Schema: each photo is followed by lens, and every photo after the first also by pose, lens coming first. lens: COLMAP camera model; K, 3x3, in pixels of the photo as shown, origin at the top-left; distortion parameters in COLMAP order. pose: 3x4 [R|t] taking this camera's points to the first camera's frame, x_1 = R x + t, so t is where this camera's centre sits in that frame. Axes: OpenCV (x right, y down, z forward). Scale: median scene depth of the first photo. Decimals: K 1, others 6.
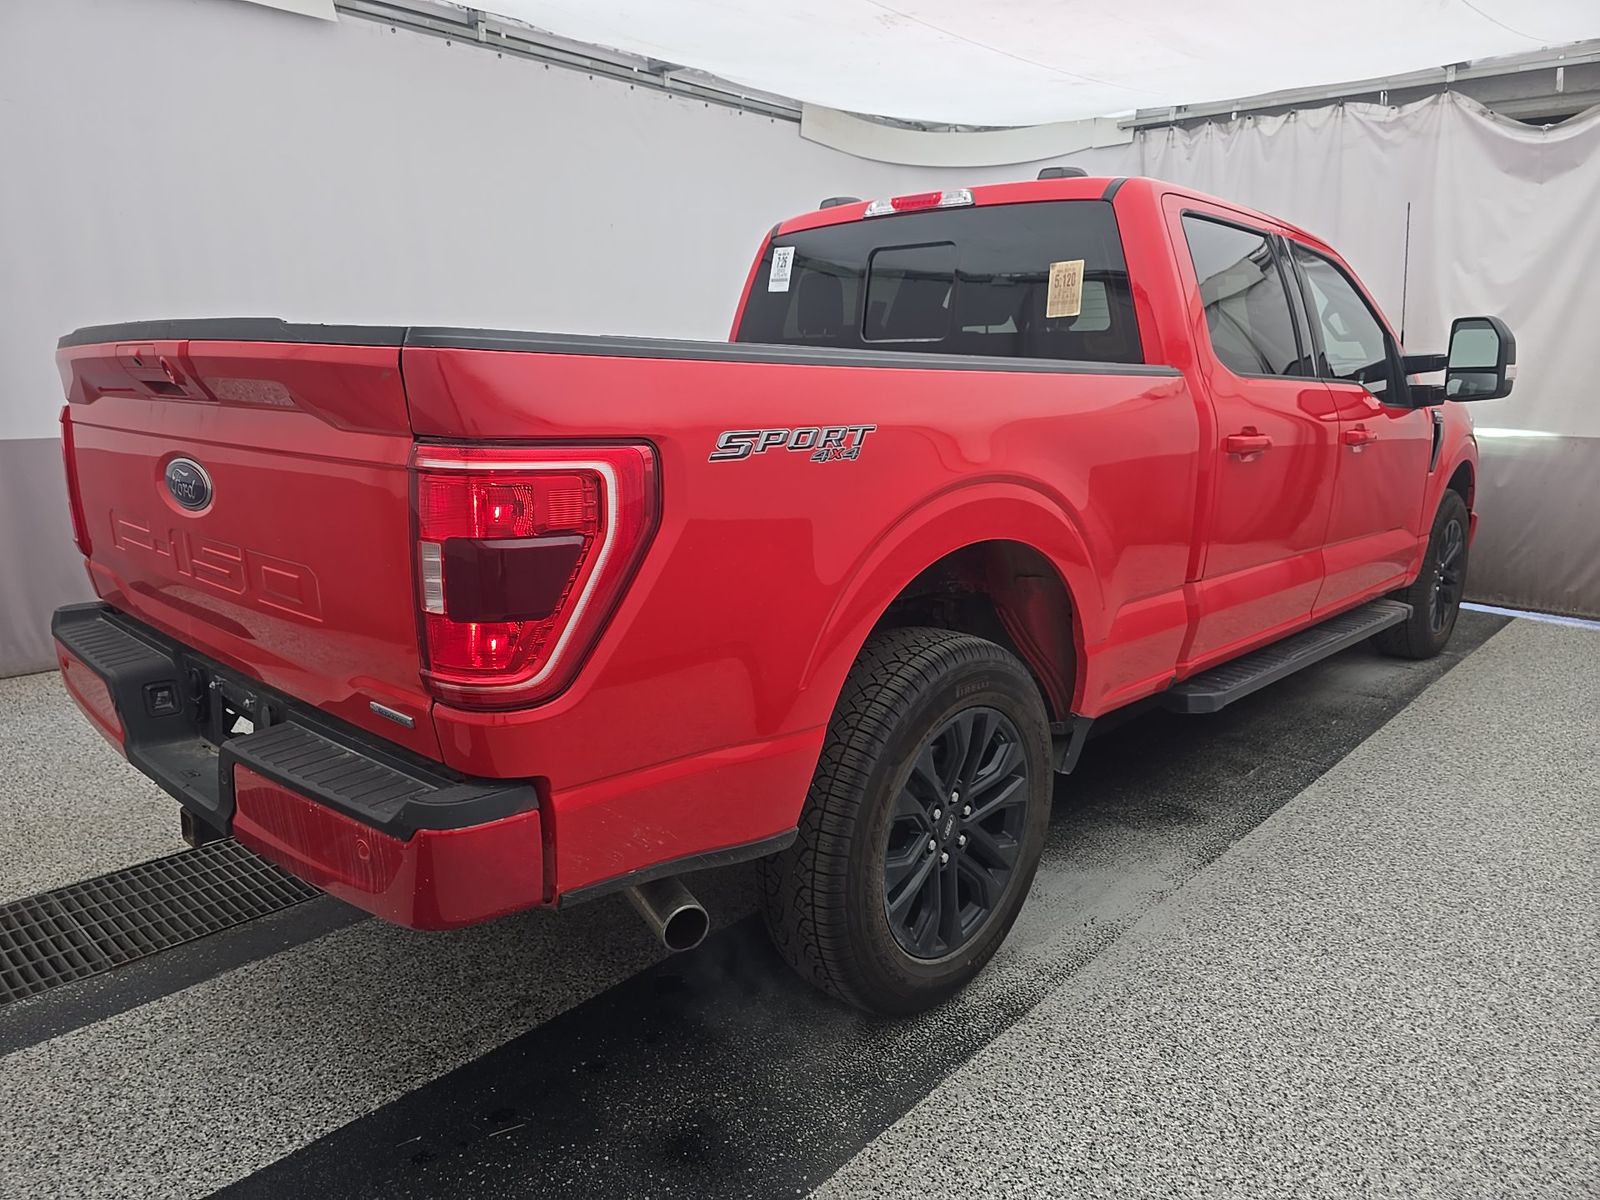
lens RADIAL K [[1079.6, 0, 800.0], [0, 1079.6, 600.0], [0, 0, 1]] dist [0.033964, -0.033897]
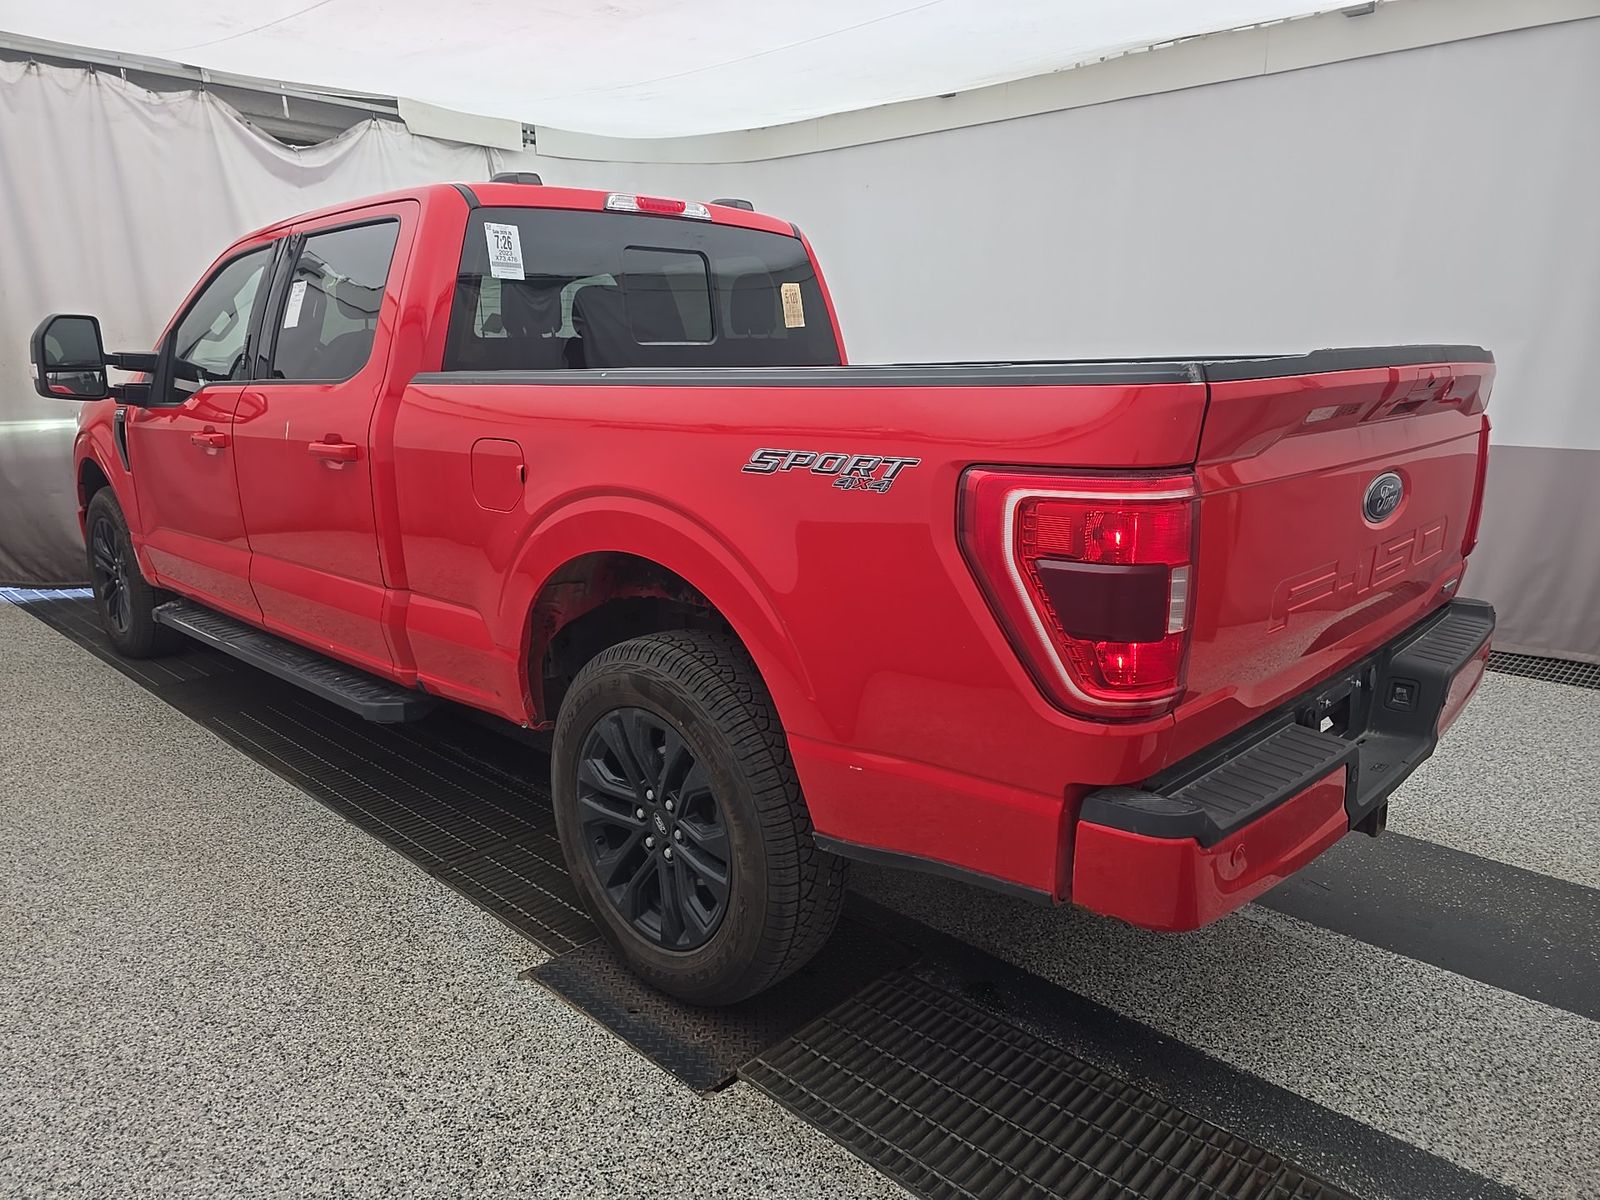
lens RADIAL K [[1057.5, 0, 810.3], [0, 1057.5, 600.5], [0, 0, 1]] dist [0.037638, -0.034199]
pose [[0.018813, -0.235977, 0.971576, -0.820445], [0.211795, 0.950636, 0.226790, -0.186857], [-0.977133, 0.201508, 0.067864, 0.763777]]
